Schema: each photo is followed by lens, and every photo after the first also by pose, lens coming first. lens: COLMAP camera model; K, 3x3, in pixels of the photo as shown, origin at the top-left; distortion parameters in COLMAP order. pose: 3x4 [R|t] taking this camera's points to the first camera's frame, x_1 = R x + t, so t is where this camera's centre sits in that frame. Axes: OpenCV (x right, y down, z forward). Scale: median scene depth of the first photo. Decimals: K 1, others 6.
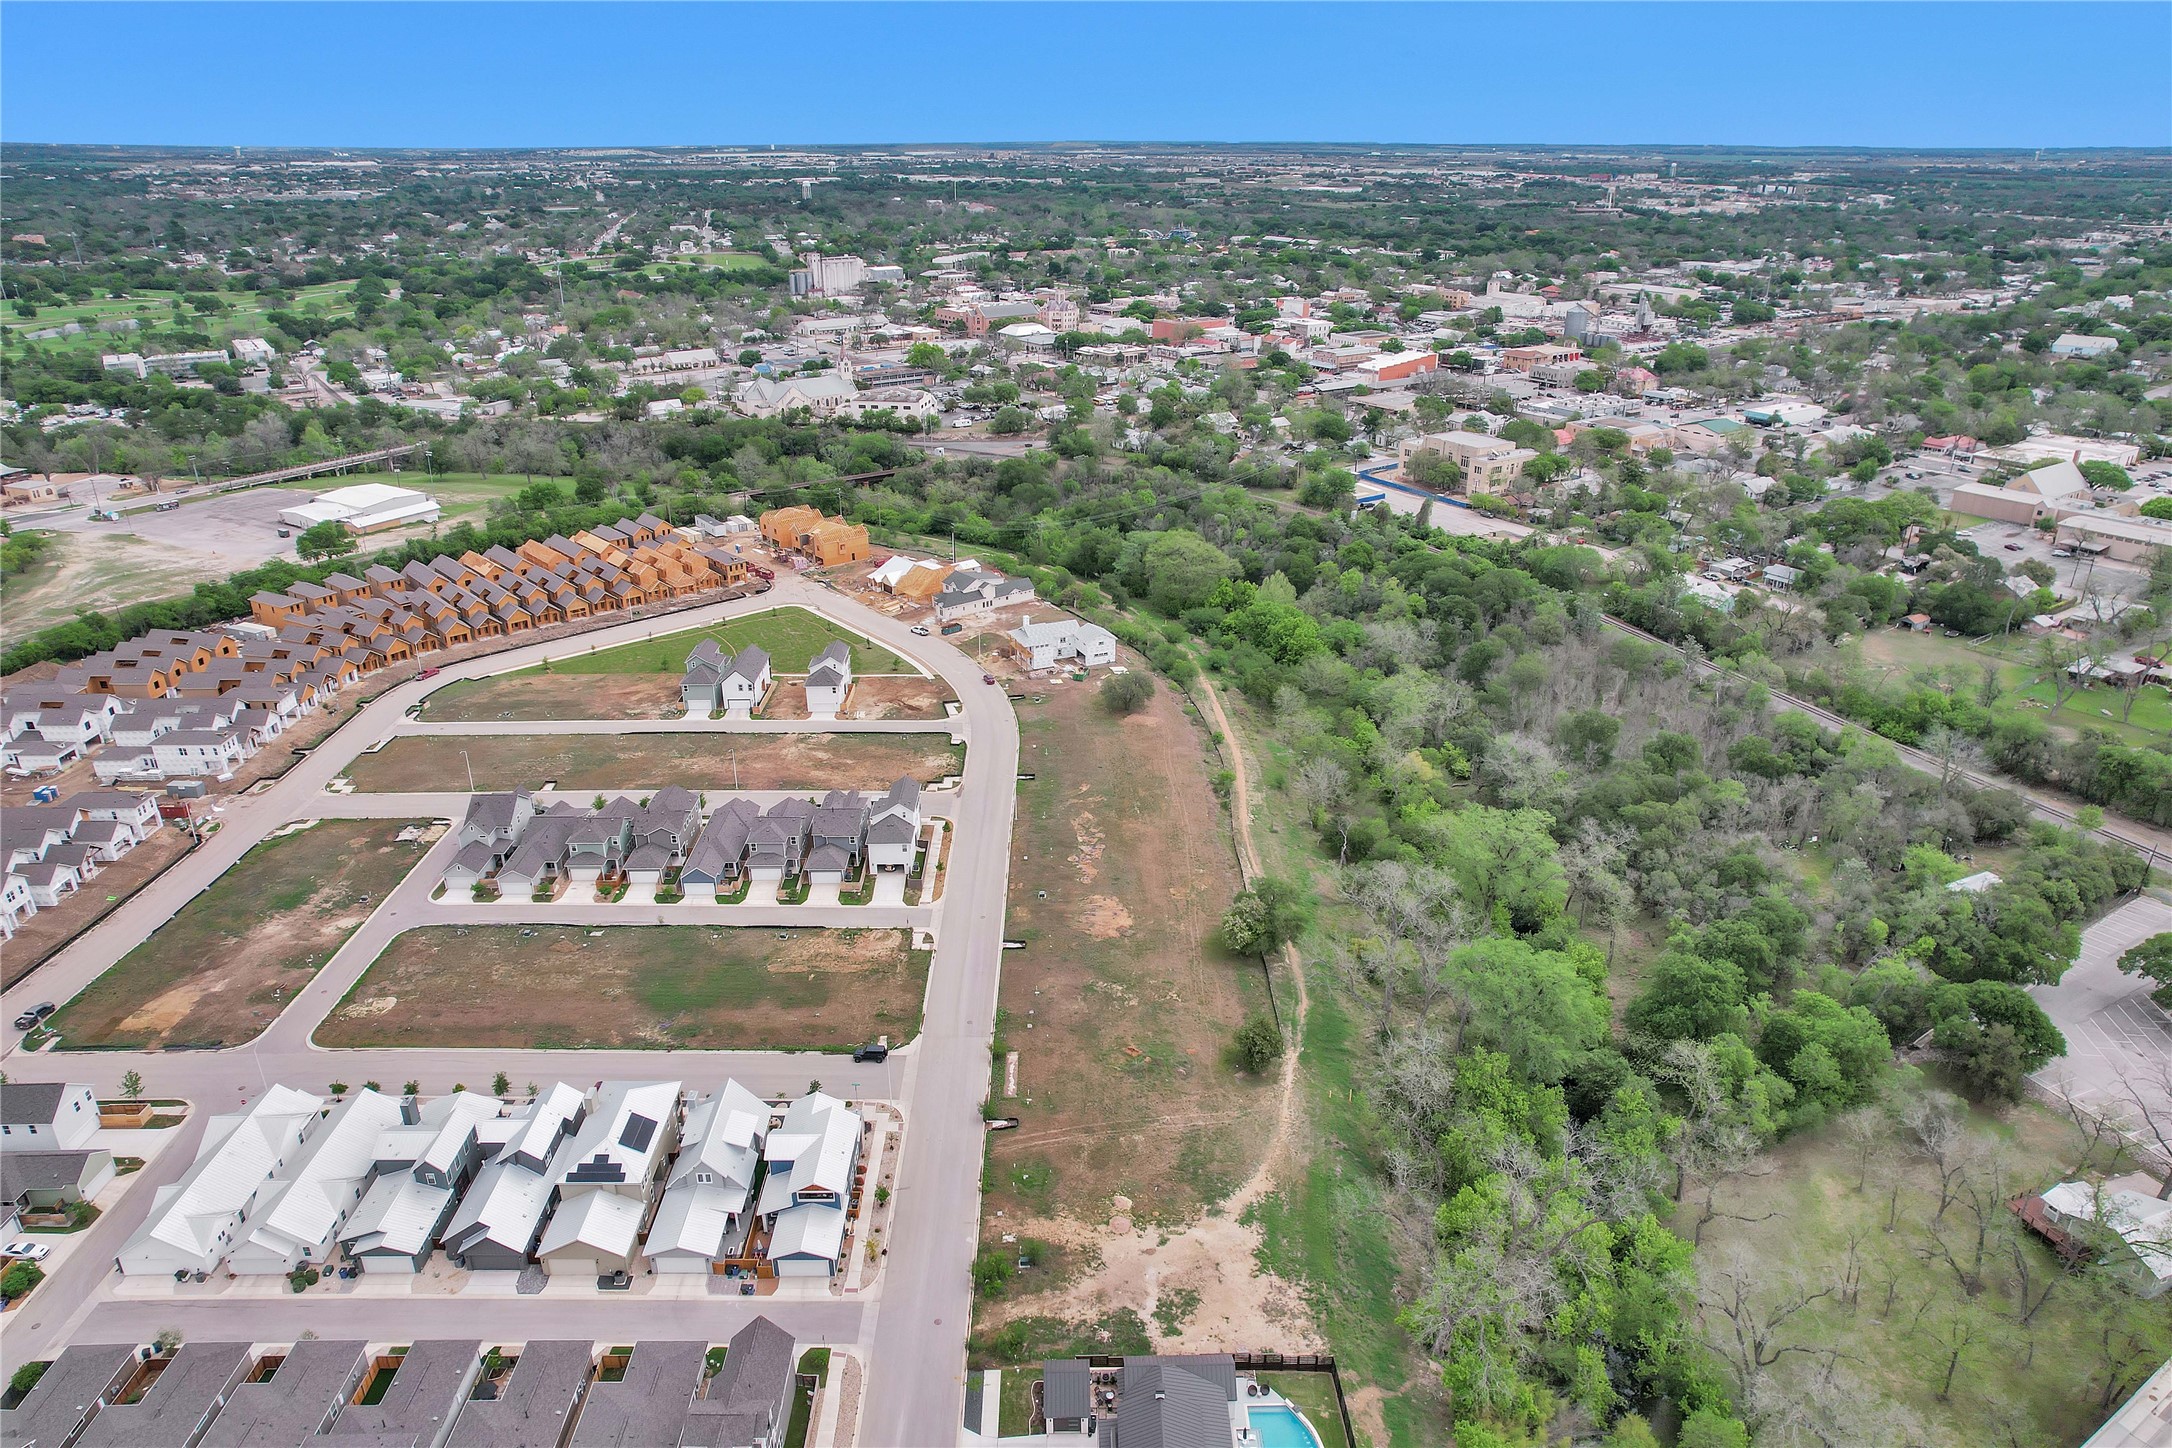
lens RADIAL K [[1379.7, 0, 1098.9], [0, 1379.7, 754.5], [0, 0, 1]] dist [-0.062720, 0.044188]
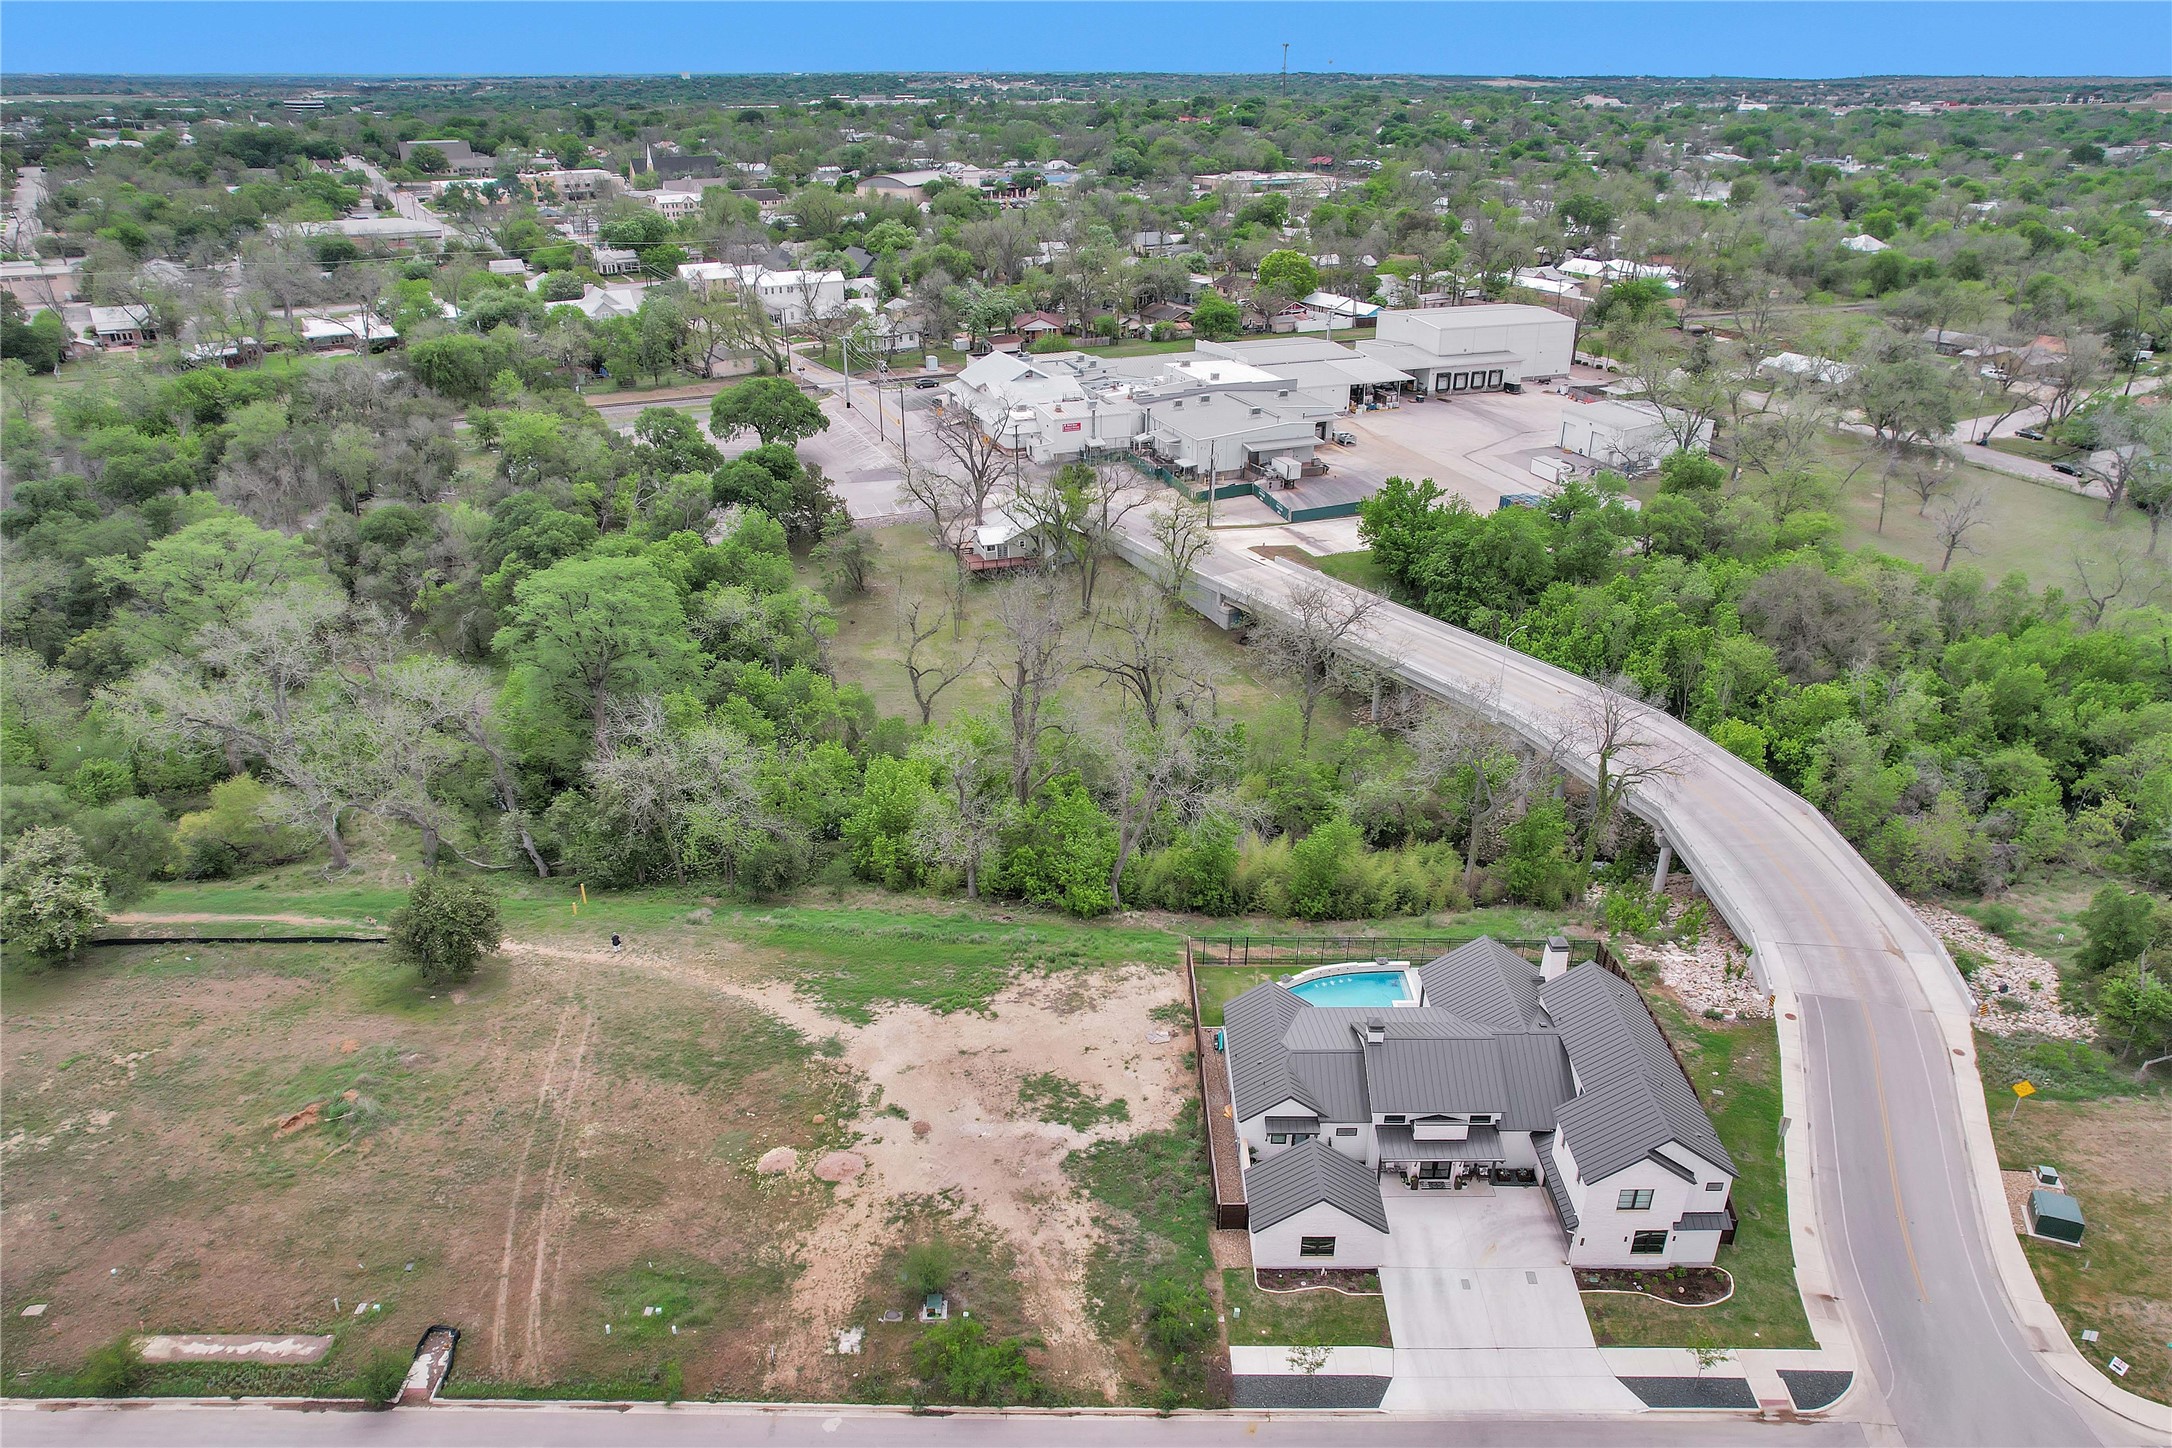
lens RADIAL K [[1417.4, 0, 1083.4], [0, 1417.4, 730.2], [0, 0, 1]] dist [-0.053438, 0.036930]
pose [[0.026105, -0.427716, 0.903536, -0.262059], [0.412185, 0.828041, 0.380068, 0.041303], [-0.910726, 0.362503, 0.197914, 0.540131]]
